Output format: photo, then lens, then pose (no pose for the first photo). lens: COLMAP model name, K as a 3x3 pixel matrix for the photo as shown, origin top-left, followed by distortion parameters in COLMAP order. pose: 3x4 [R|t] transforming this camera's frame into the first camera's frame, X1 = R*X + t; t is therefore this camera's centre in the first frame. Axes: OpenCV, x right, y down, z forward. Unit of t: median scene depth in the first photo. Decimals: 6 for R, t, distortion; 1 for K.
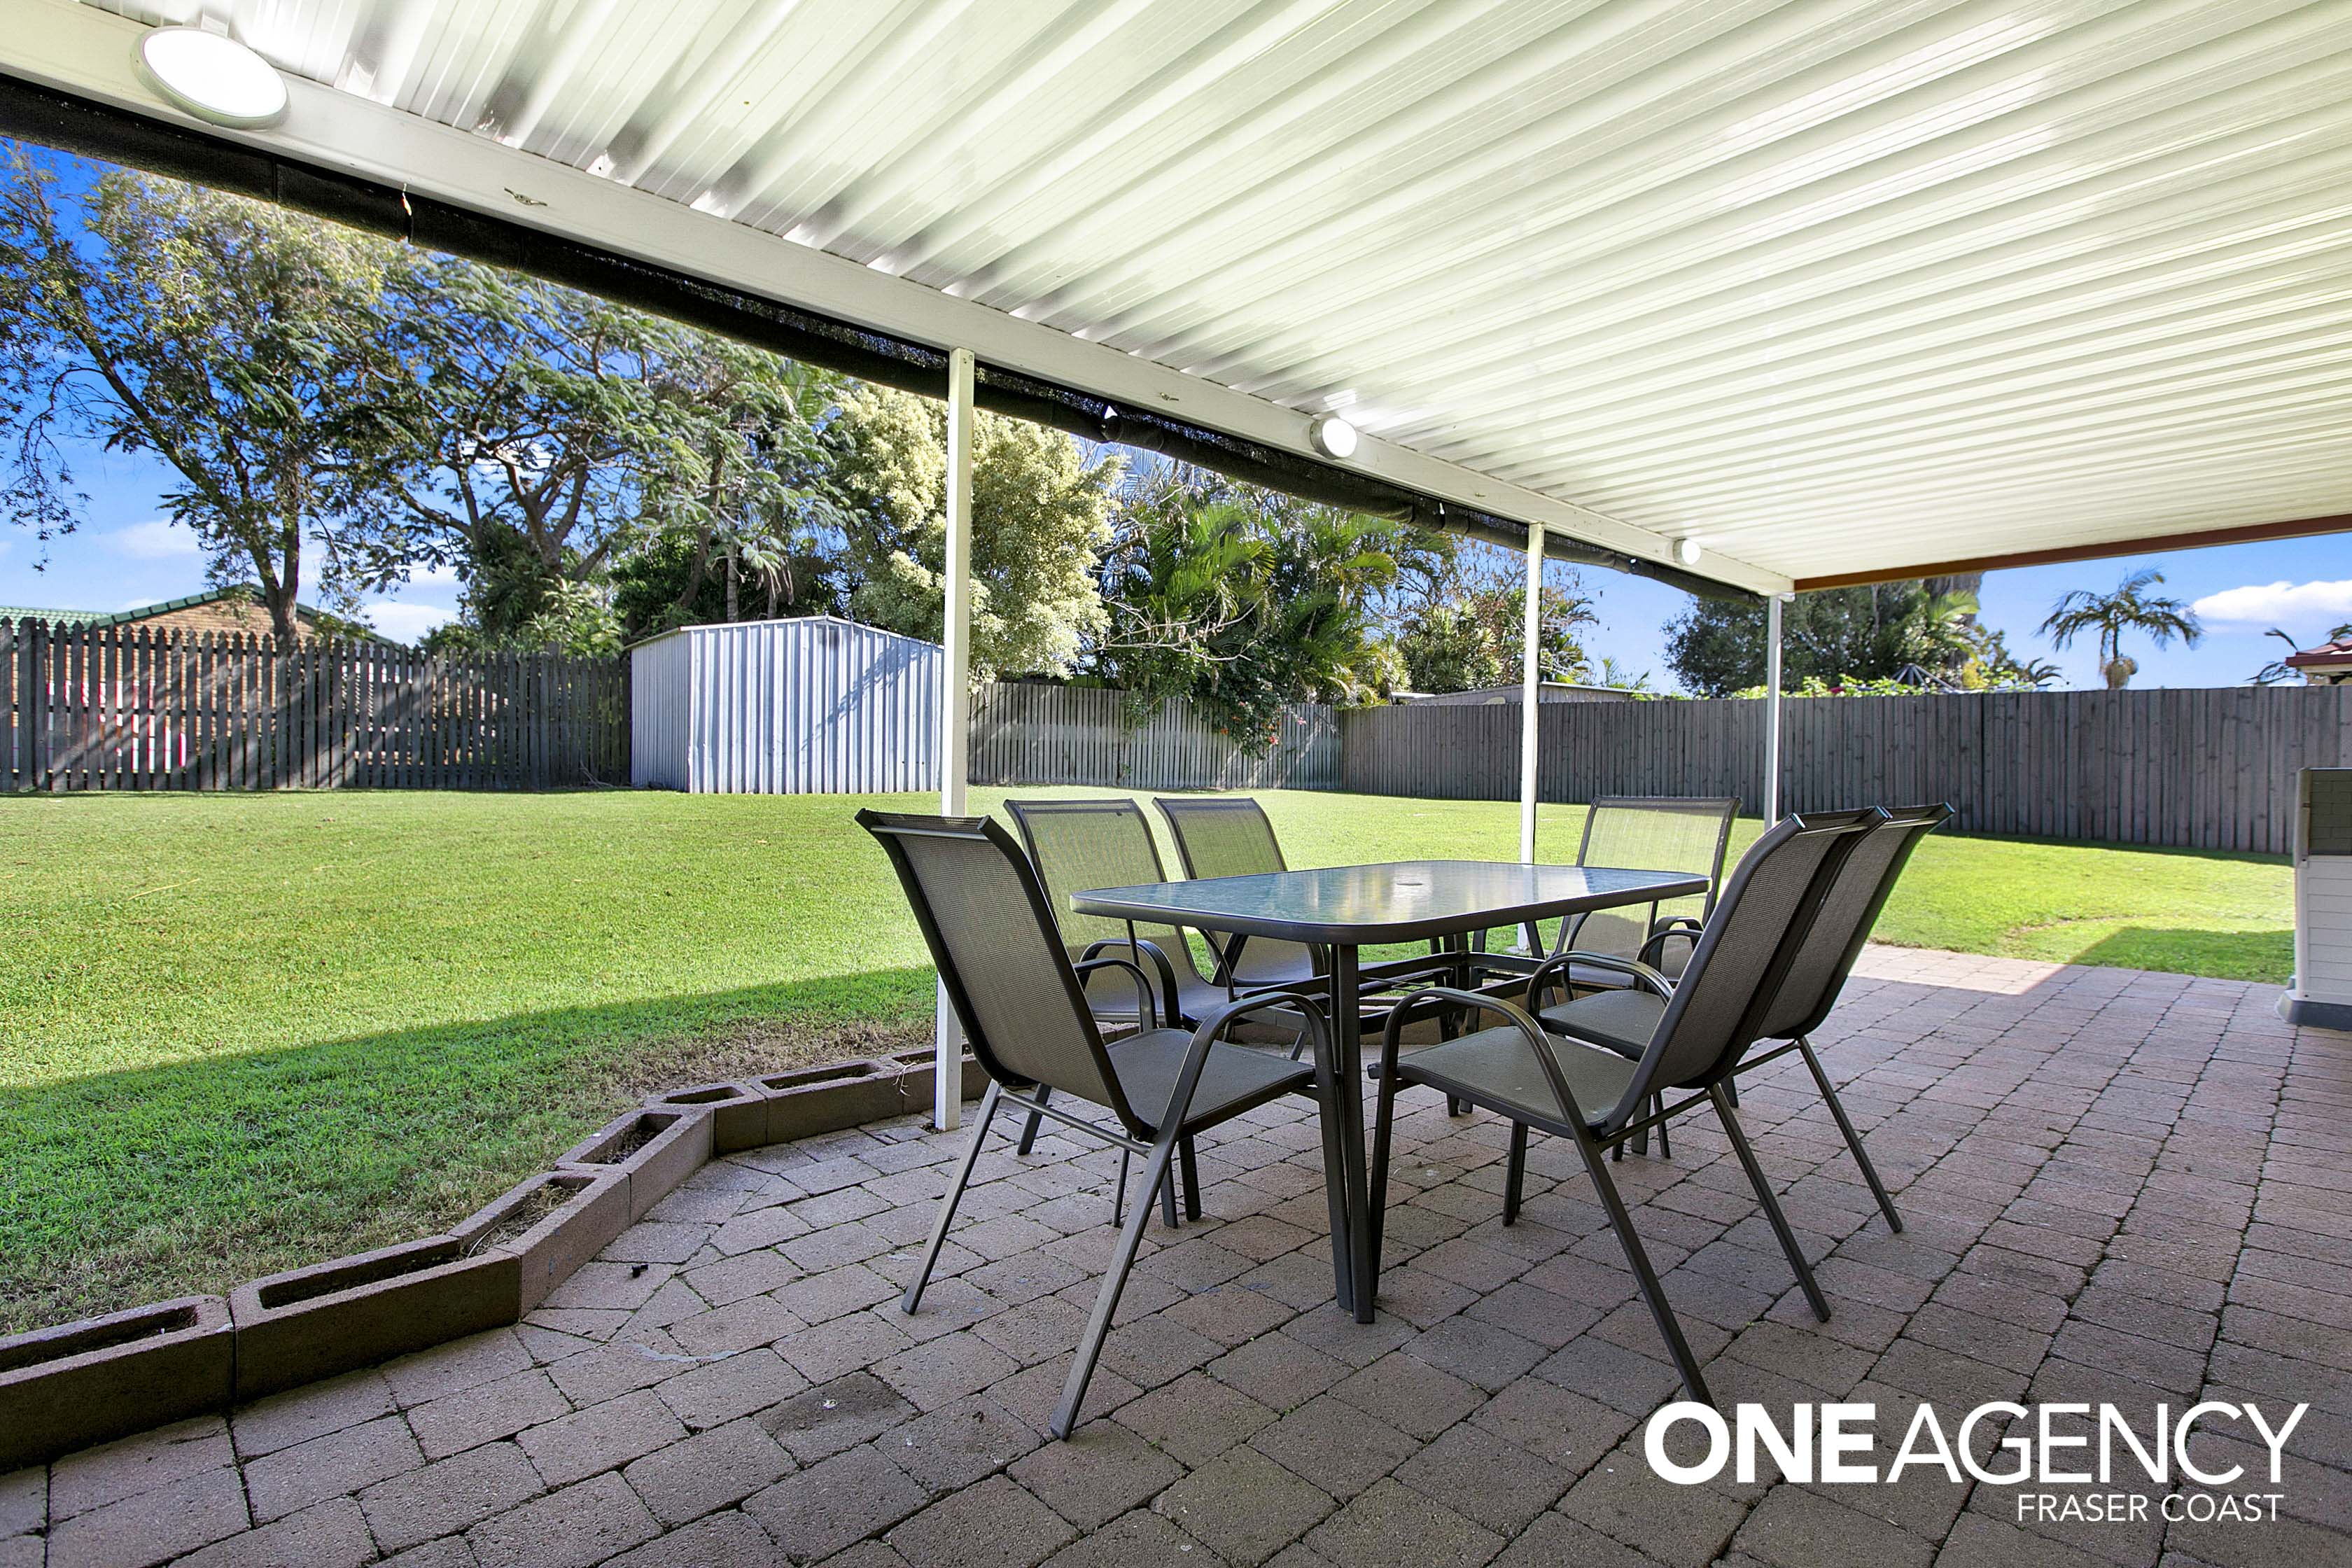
lens RADIAL K [[1169.5, 0, 1176.0], [0, 1169.5, 786.5], [0, 0, 1]] dist [0.005057, 0.000431]
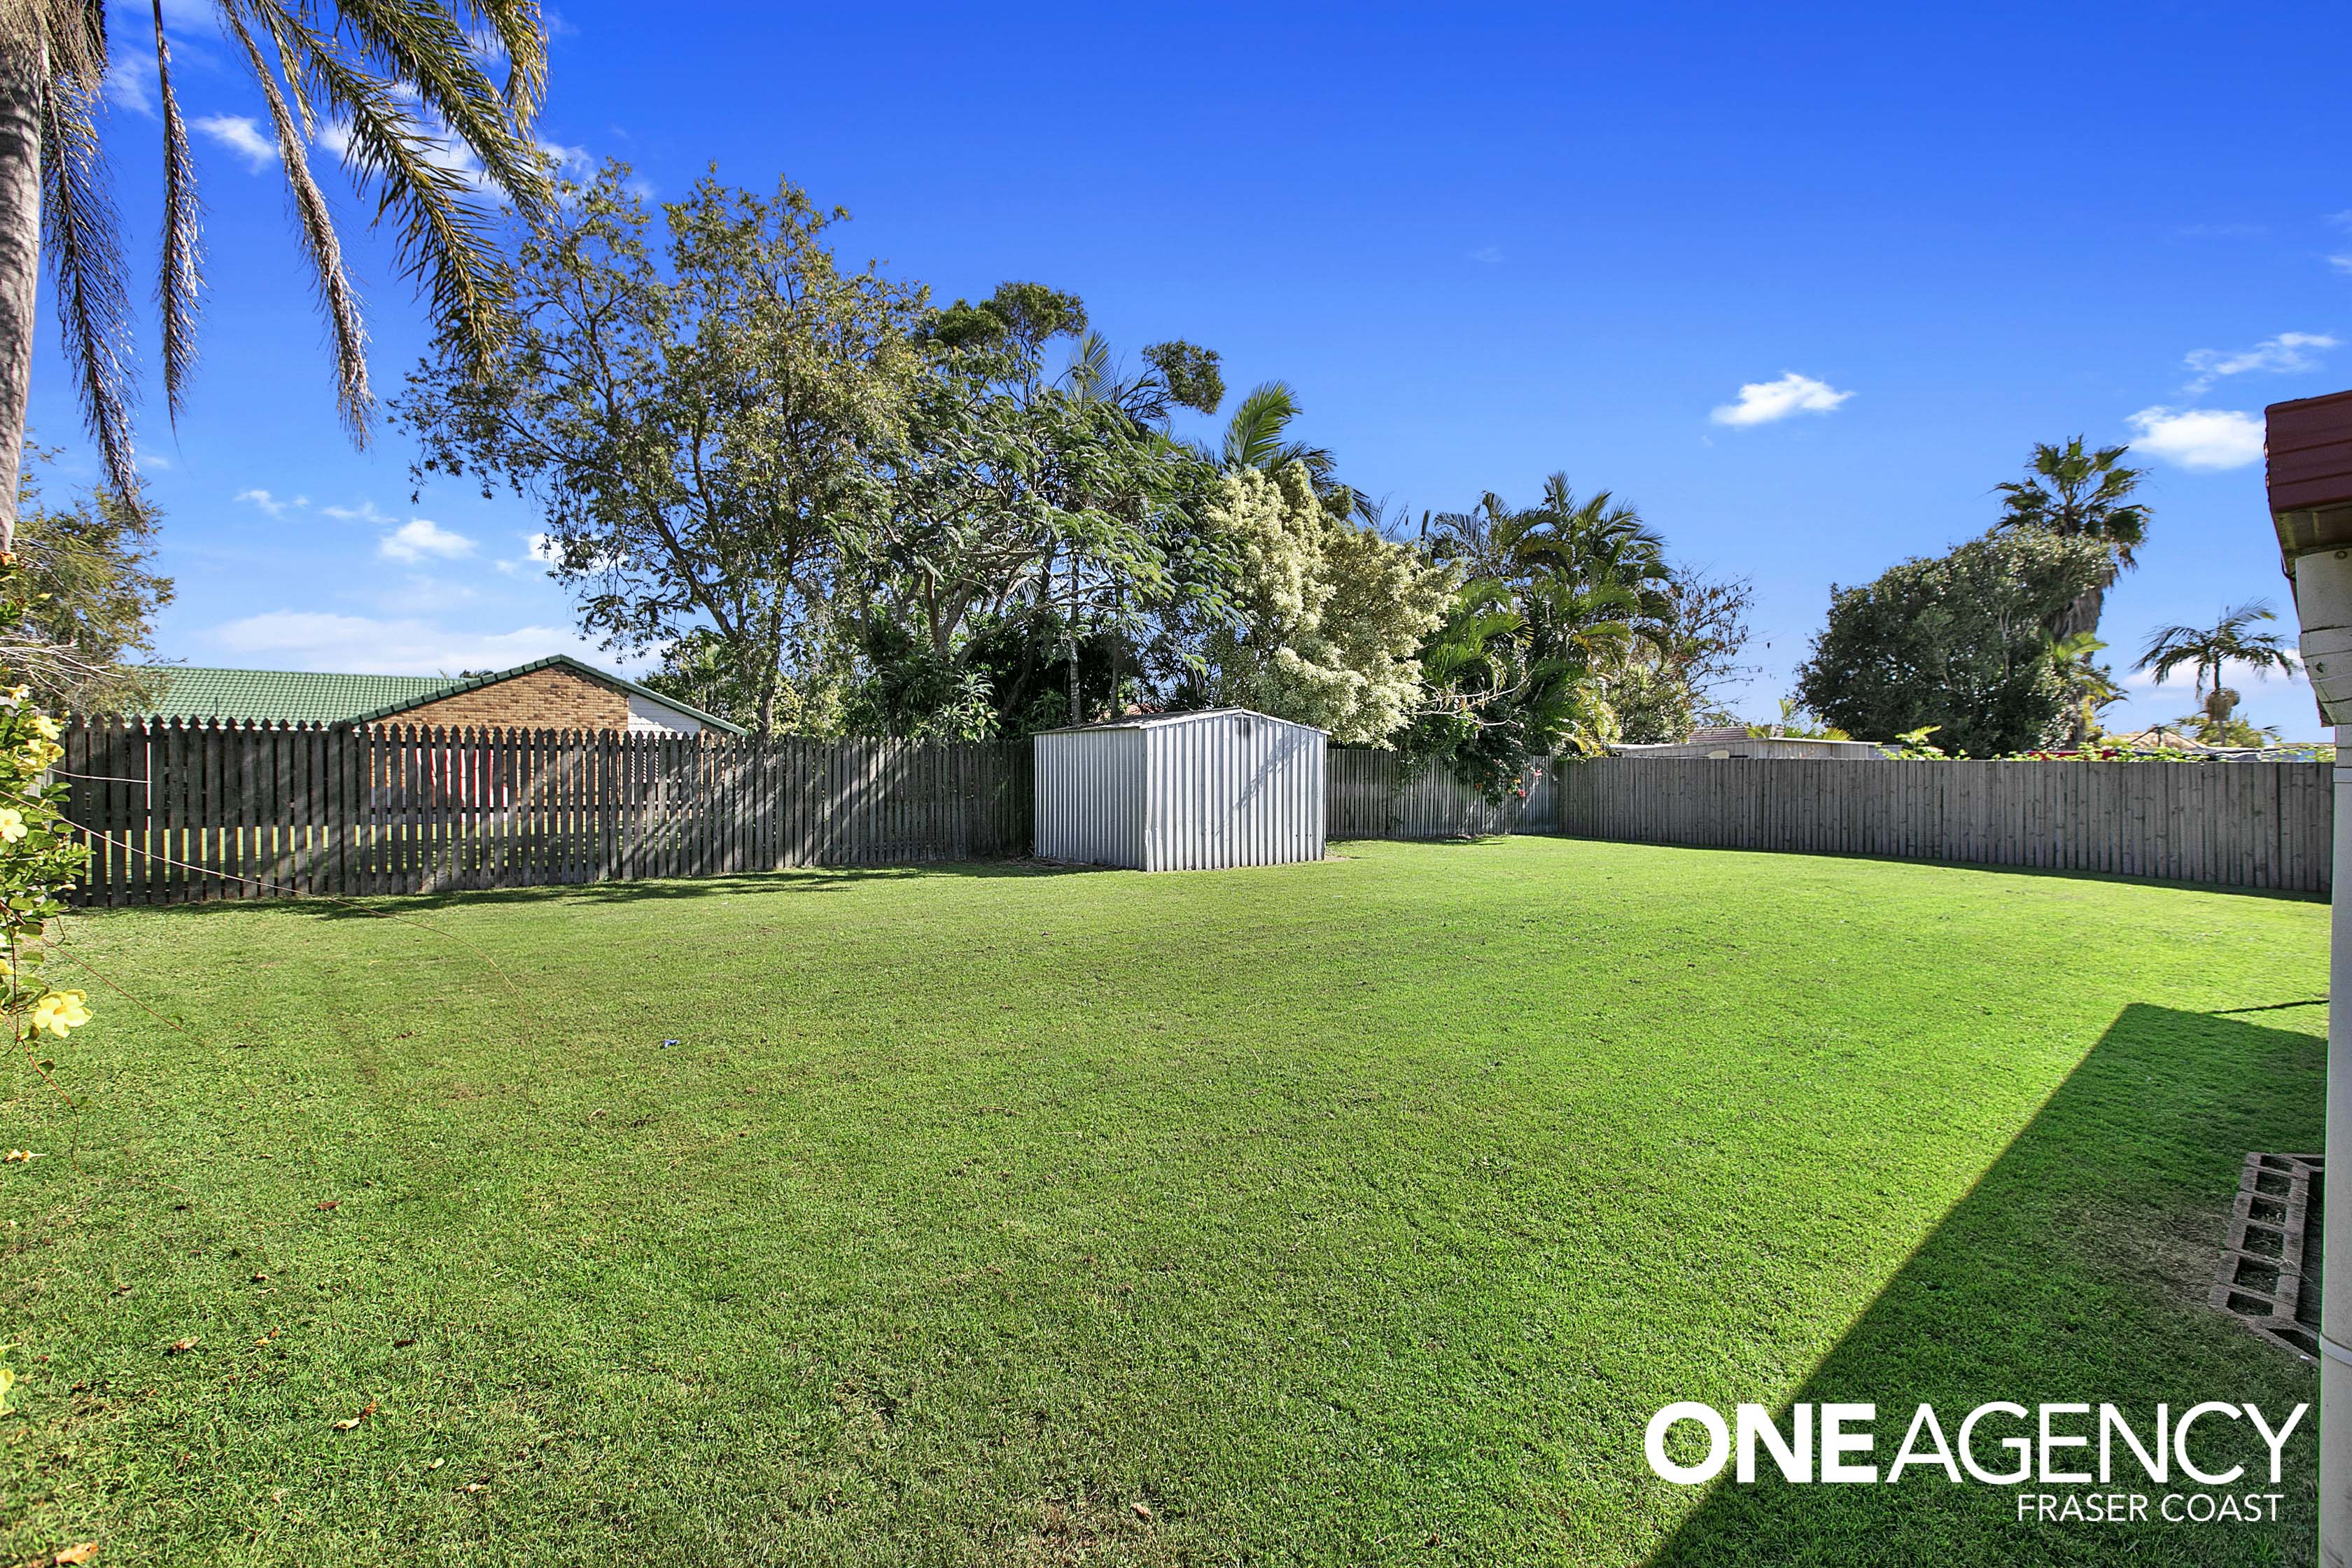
lens RADIAL K [[1083.2, 0, 1176.4], [0, 1083.2, 791.3], [0, 0, 1]] dist [0.003806, -0.000102]
pose [[0.999510, -0.010081, -0.029639, -0.254711], [0.009952, 0.999940, -0.004506, -0.047671], [0.029683, 0.004208, 0.999551, -0.037689]]
